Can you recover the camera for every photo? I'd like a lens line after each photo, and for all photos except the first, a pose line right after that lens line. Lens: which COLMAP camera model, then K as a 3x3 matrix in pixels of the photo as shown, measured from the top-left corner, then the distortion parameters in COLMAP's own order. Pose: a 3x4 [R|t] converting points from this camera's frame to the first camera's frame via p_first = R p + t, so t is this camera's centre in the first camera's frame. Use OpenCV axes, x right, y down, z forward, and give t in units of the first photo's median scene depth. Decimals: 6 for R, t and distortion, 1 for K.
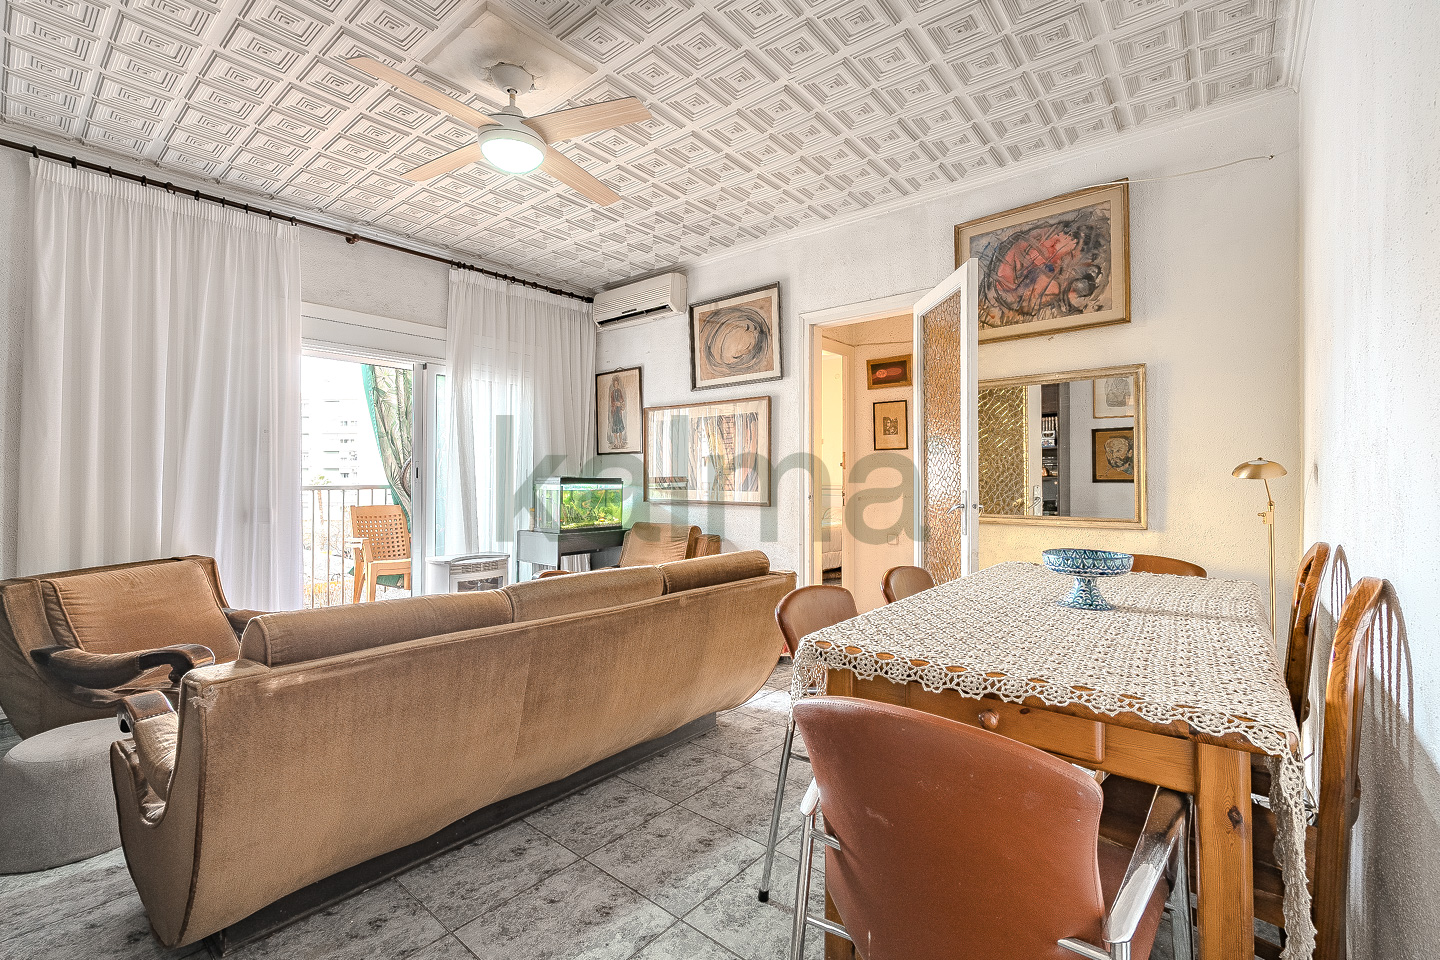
lens RADIAL K [[618.4, 0, 720.0], [0, 618.4, 480.0], [0, 0, 1]] dist [-0.001461, 0.000303]
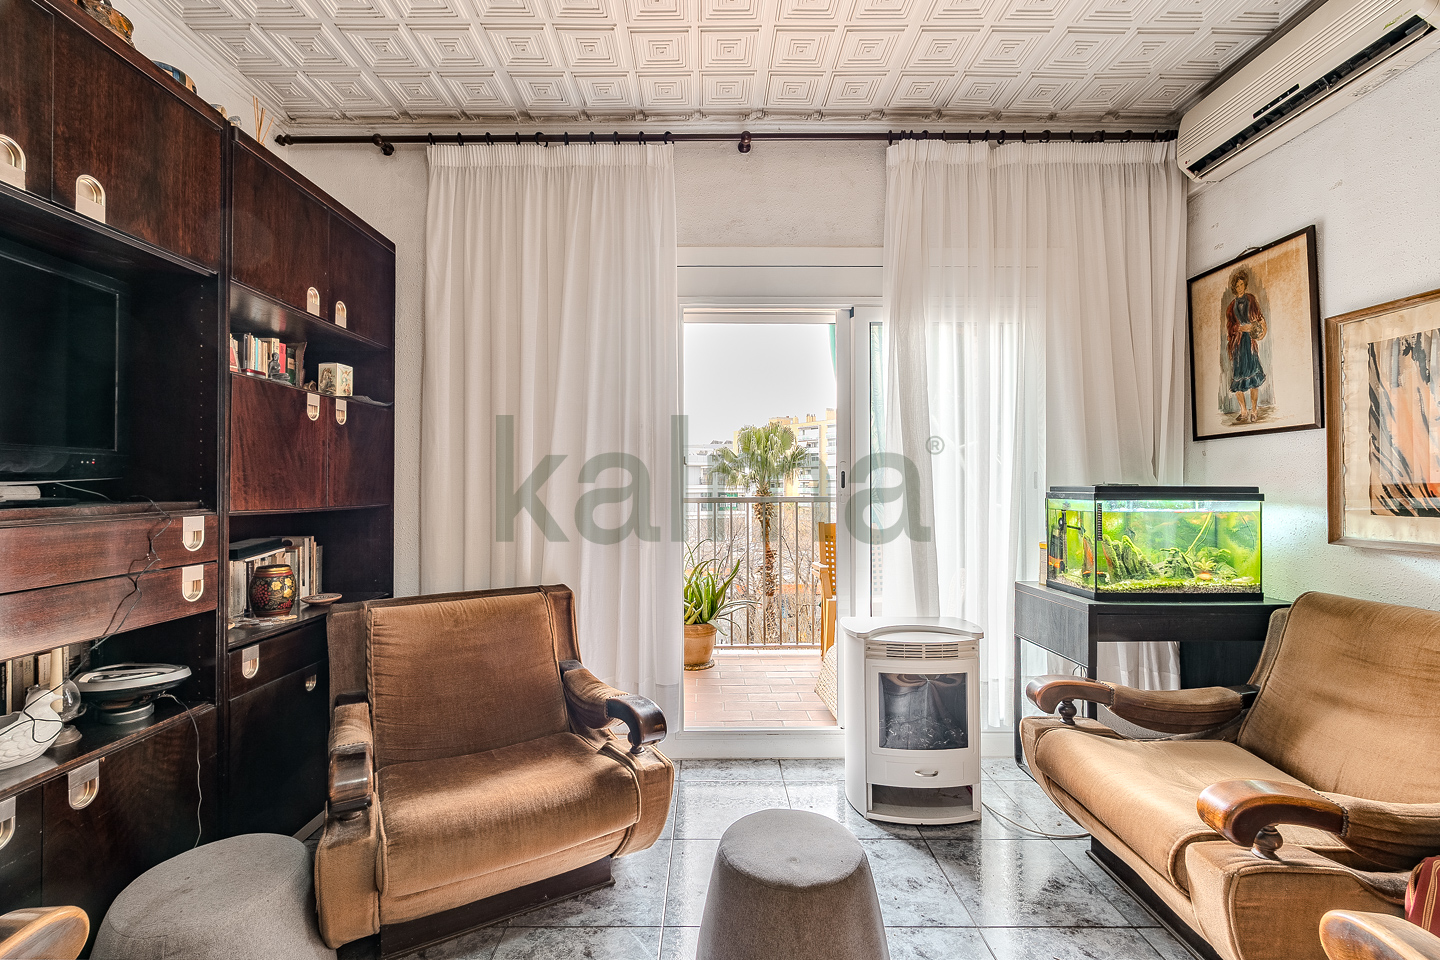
lens RADIAL K [[618.4, 0, 720.0], [0, 618.4, 480.0], [0, 0, 1]] dist [-0.001461, 0.000303]
pose [[0.642143, -0.014331, -0.766451, -0.070161], [-0.000780, 0.999813, -0.019348, 0.000627], [0.766584, 0.013022, 0.642012, 0.435223]]
